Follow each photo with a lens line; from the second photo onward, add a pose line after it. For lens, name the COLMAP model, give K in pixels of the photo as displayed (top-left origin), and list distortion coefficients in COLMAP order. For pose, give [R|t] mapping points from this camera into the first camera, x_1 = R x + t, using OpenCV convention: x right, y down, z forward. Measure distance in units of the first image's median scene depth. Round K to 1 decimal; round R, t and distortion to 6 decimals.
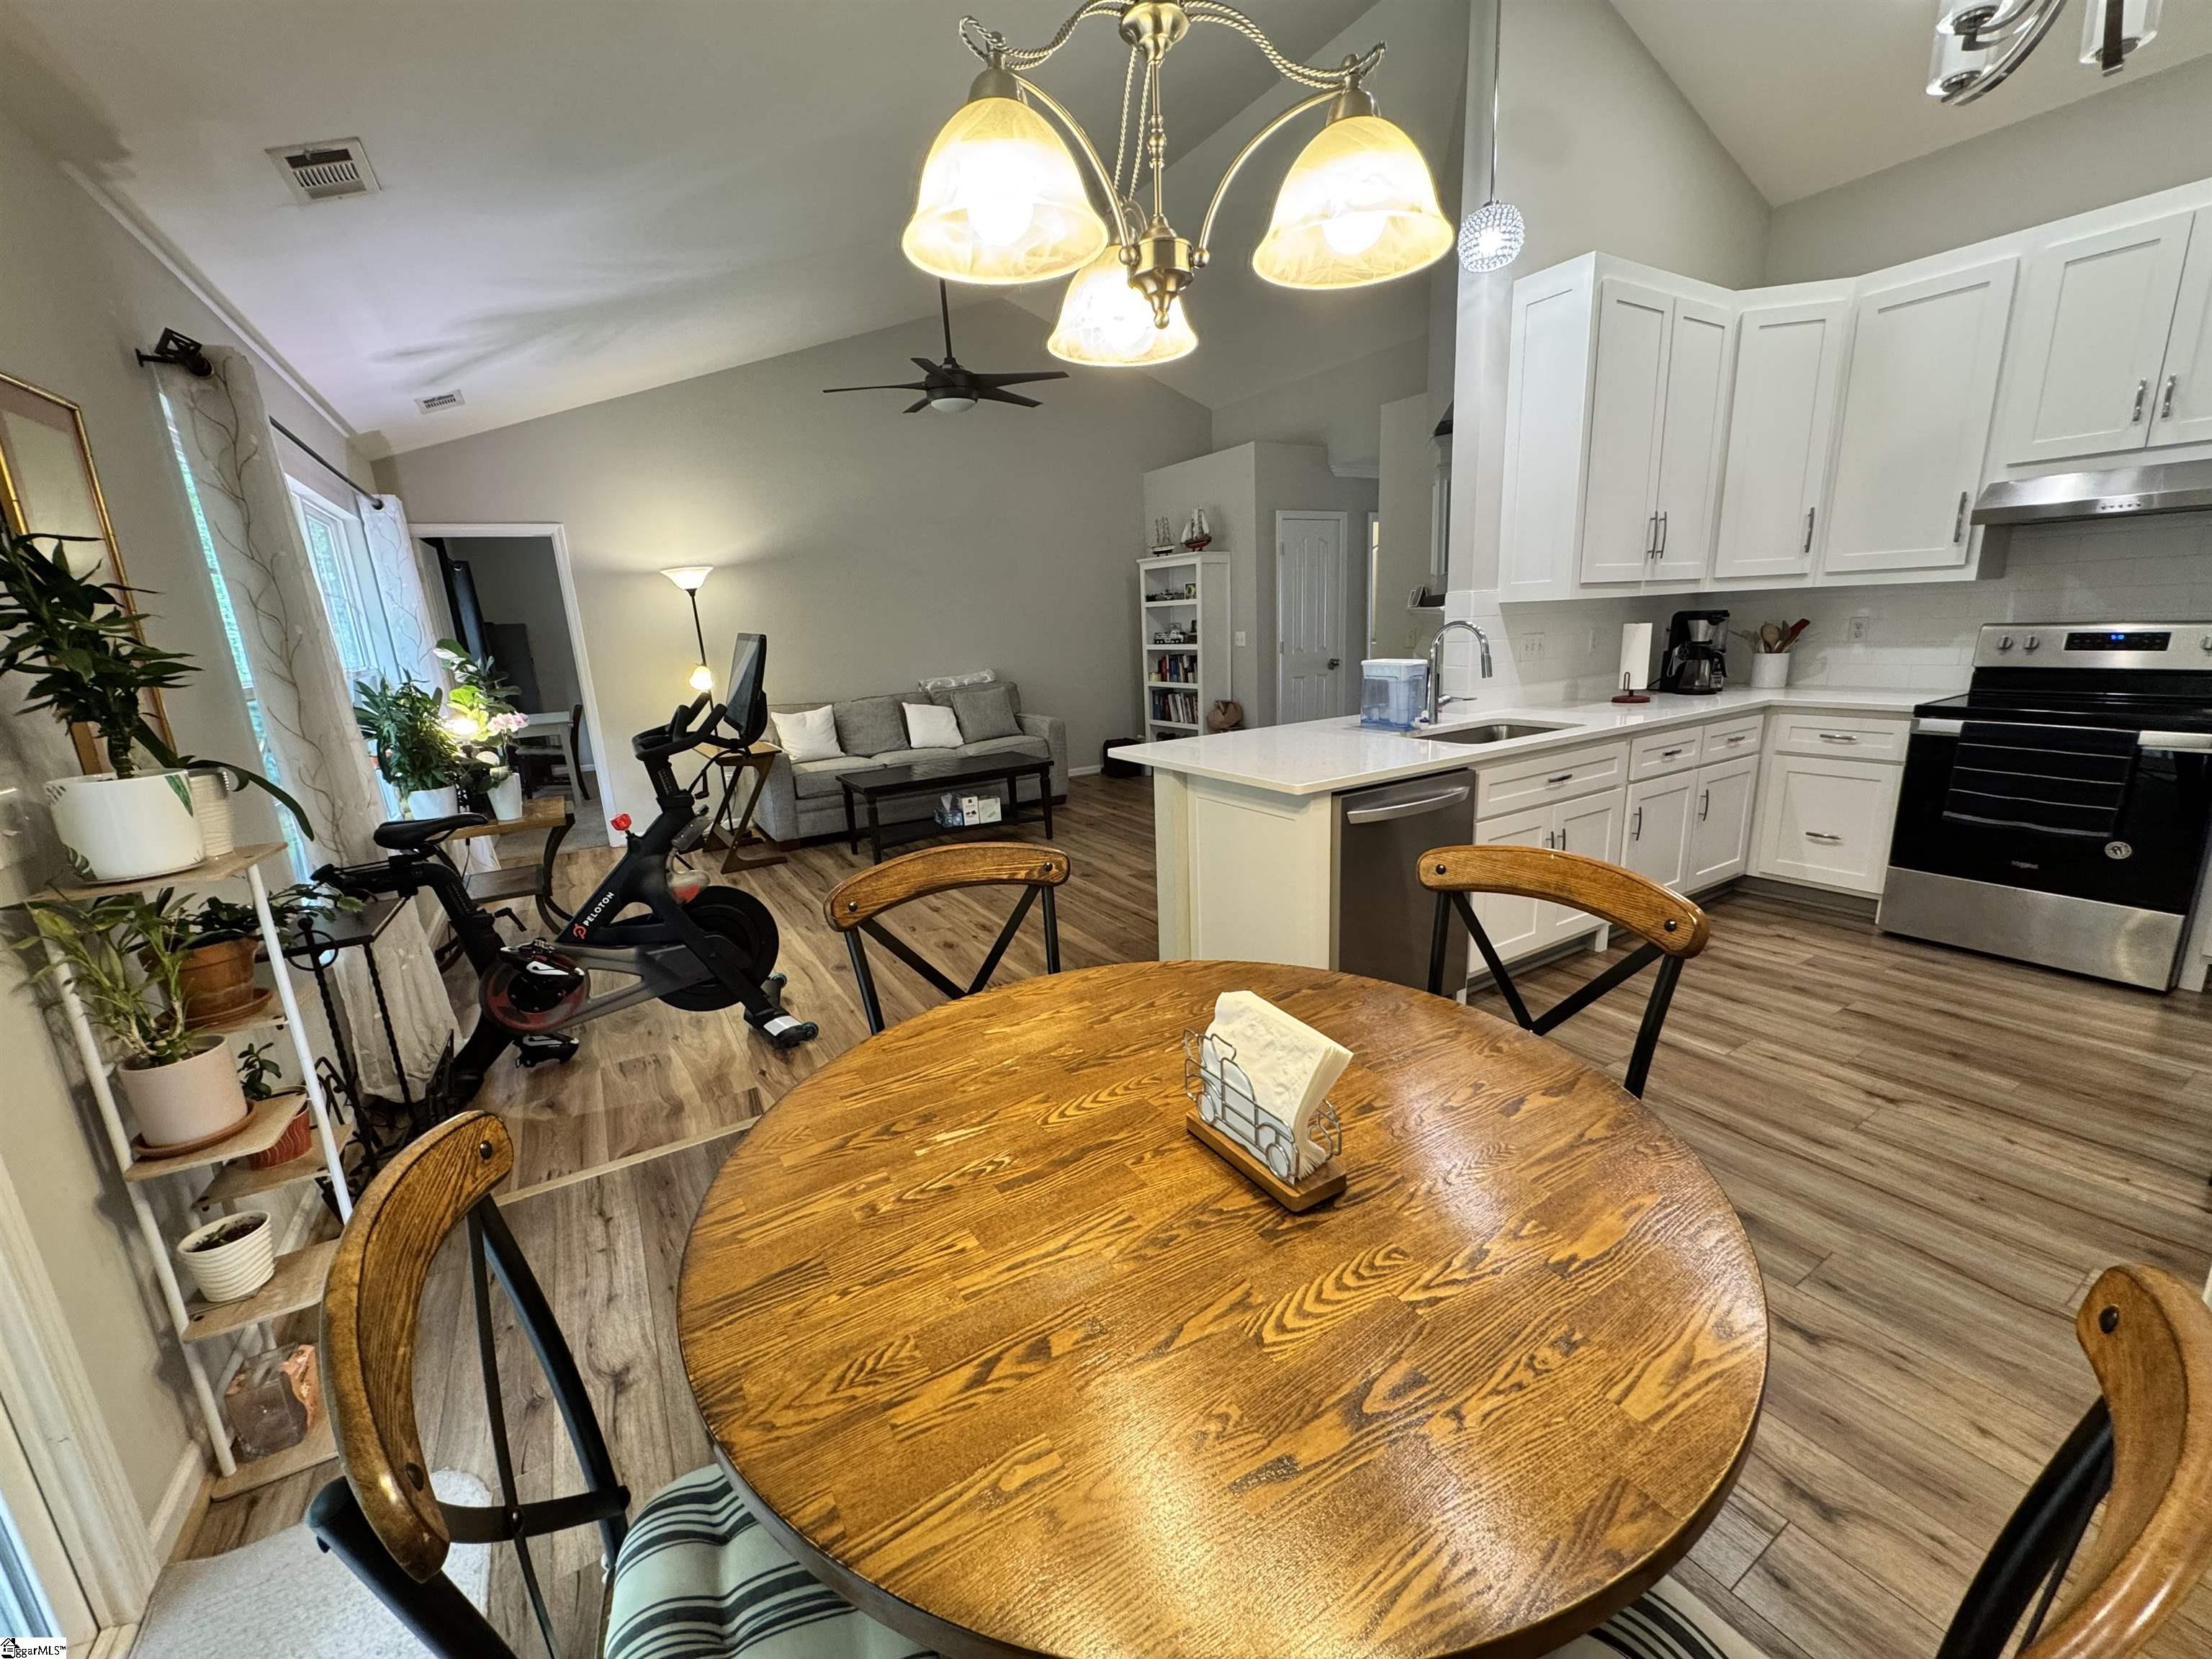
lens RADIAL K [[880.5, 0, 1105.7], [0, 880.5, 828.5], [0, 0, 1]] dist [-0.002856, 0.000496]
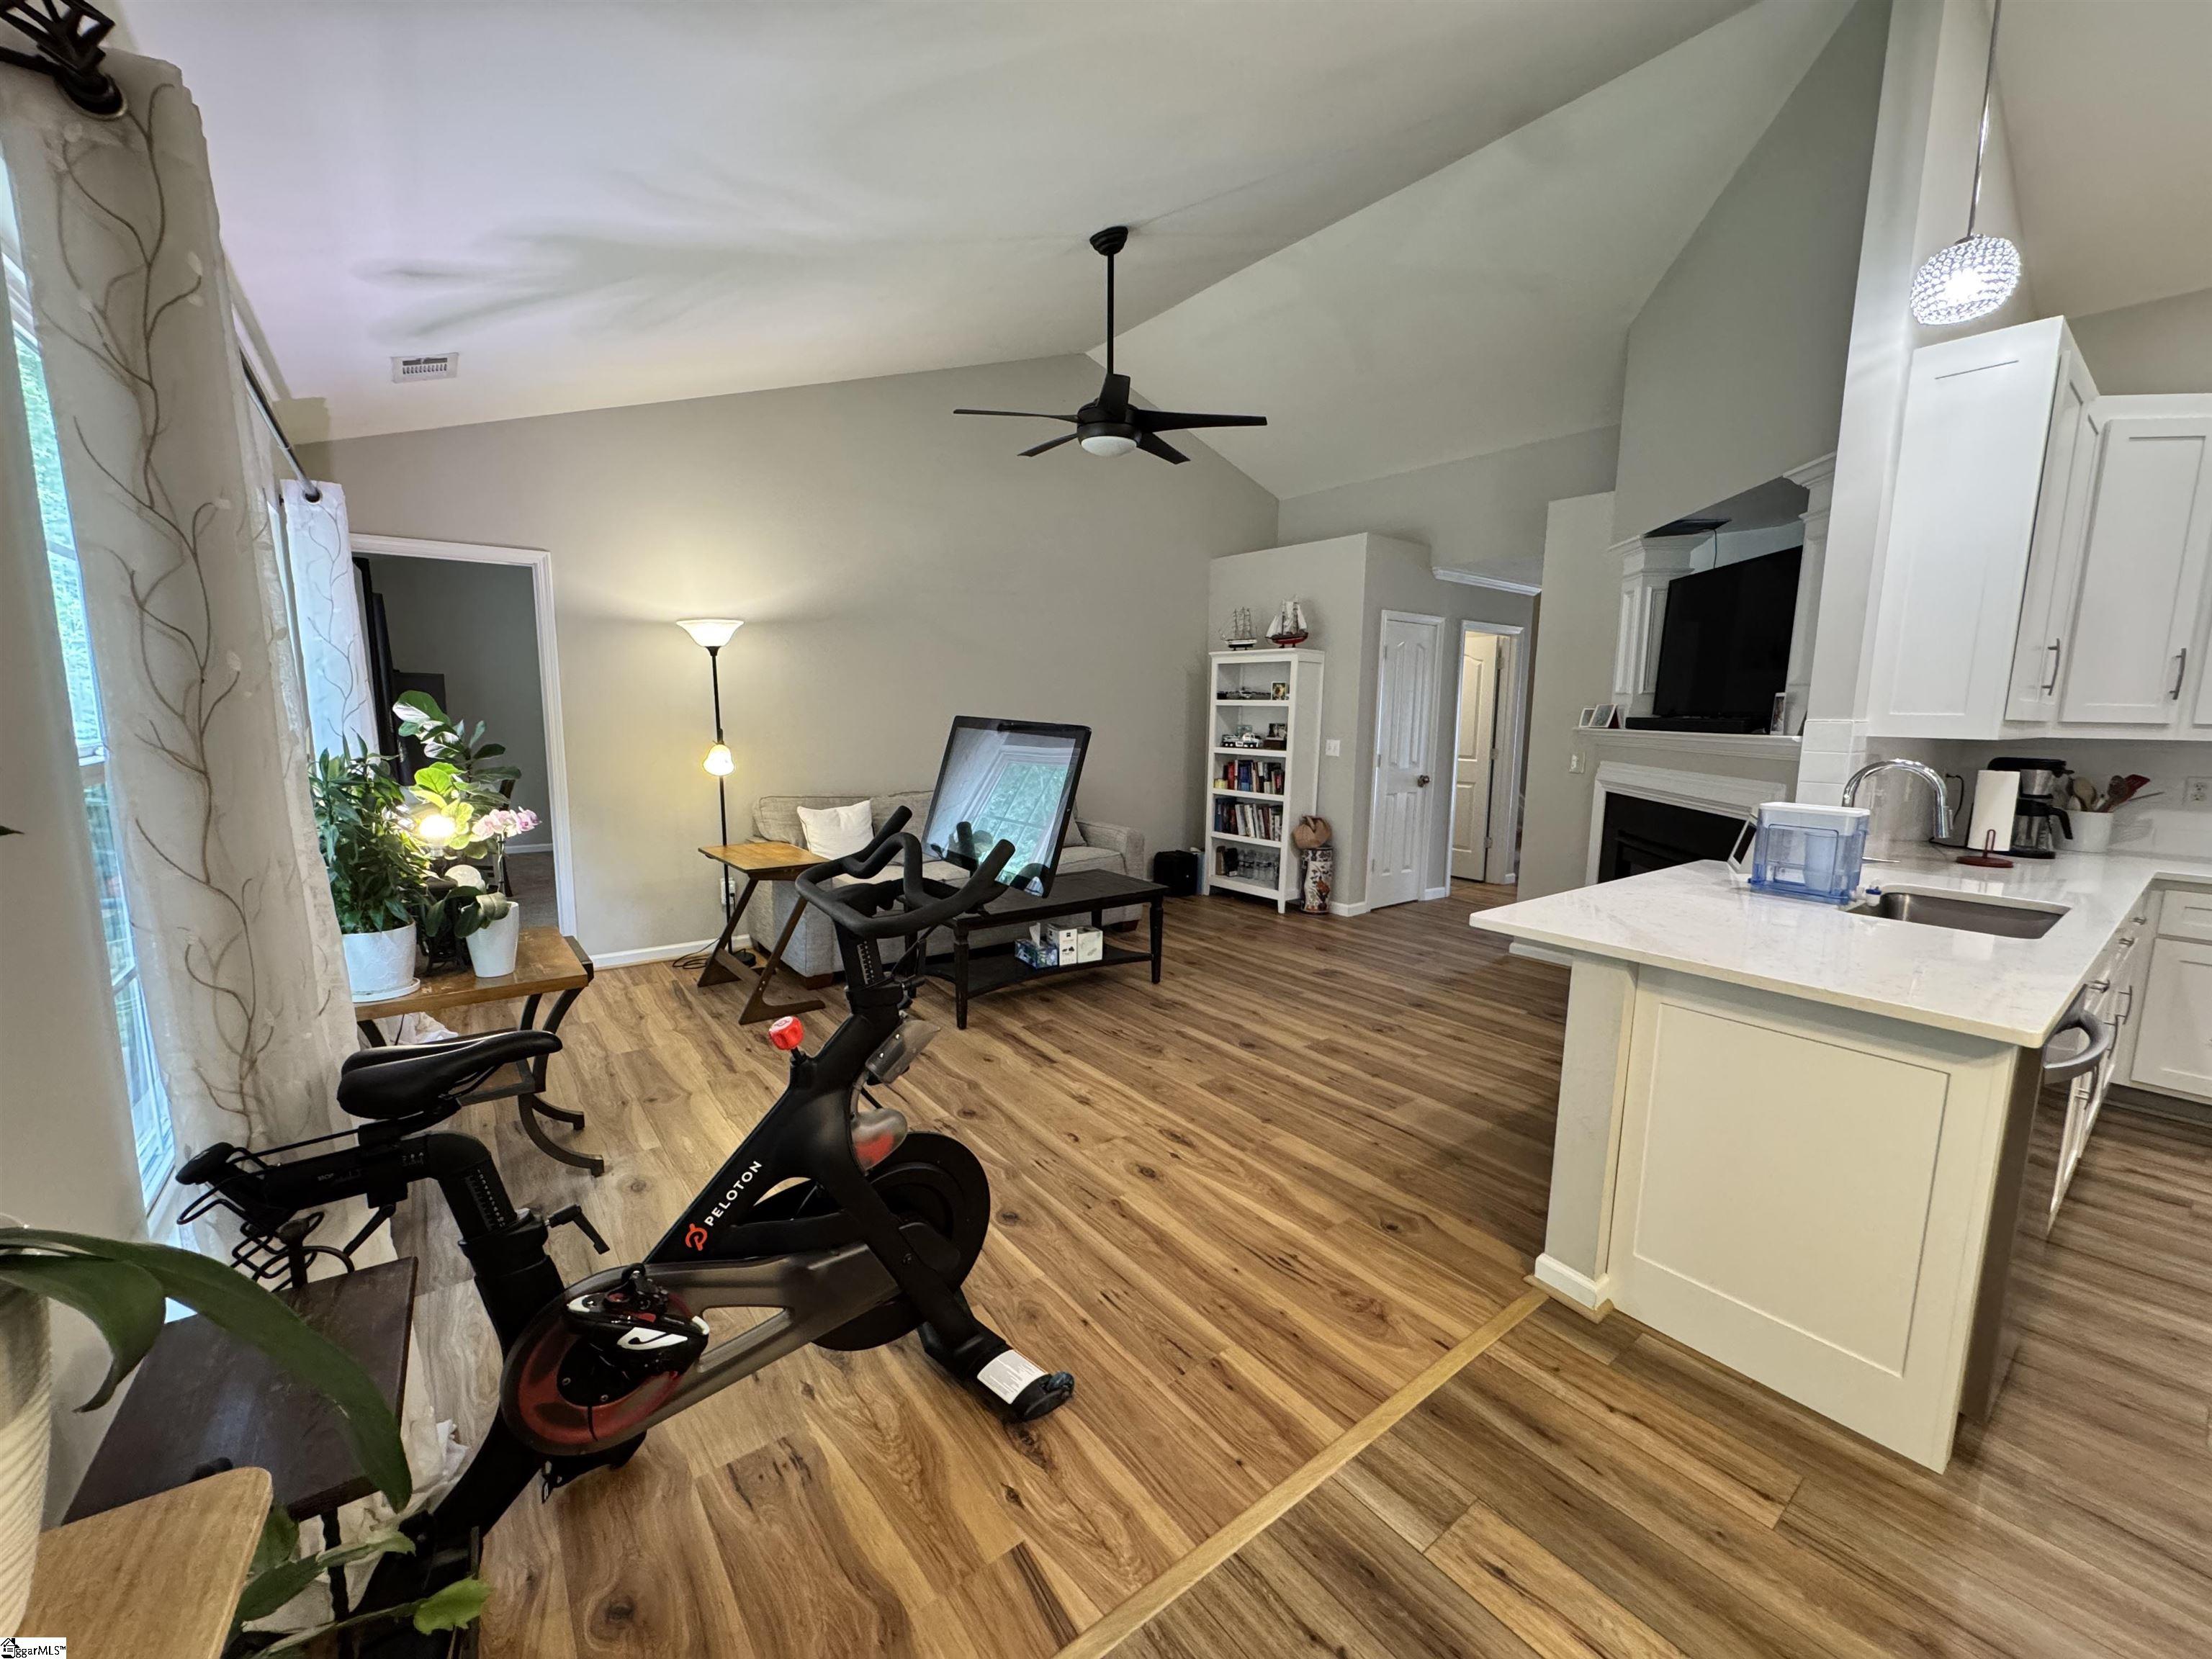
lens RADIAL K [[880.5, 0, 1105.2], [0, 880.5, 828.4], [0, 0, 1]] dist [-0.002856, 0.000496]
pose [[0.992022, 0.049018, 0.116144, -0.299089], [-0.037025, 0.993965, -0.103262, -0.062549], [-0.120505, 0.098138, 0.987850, 0.287553]]
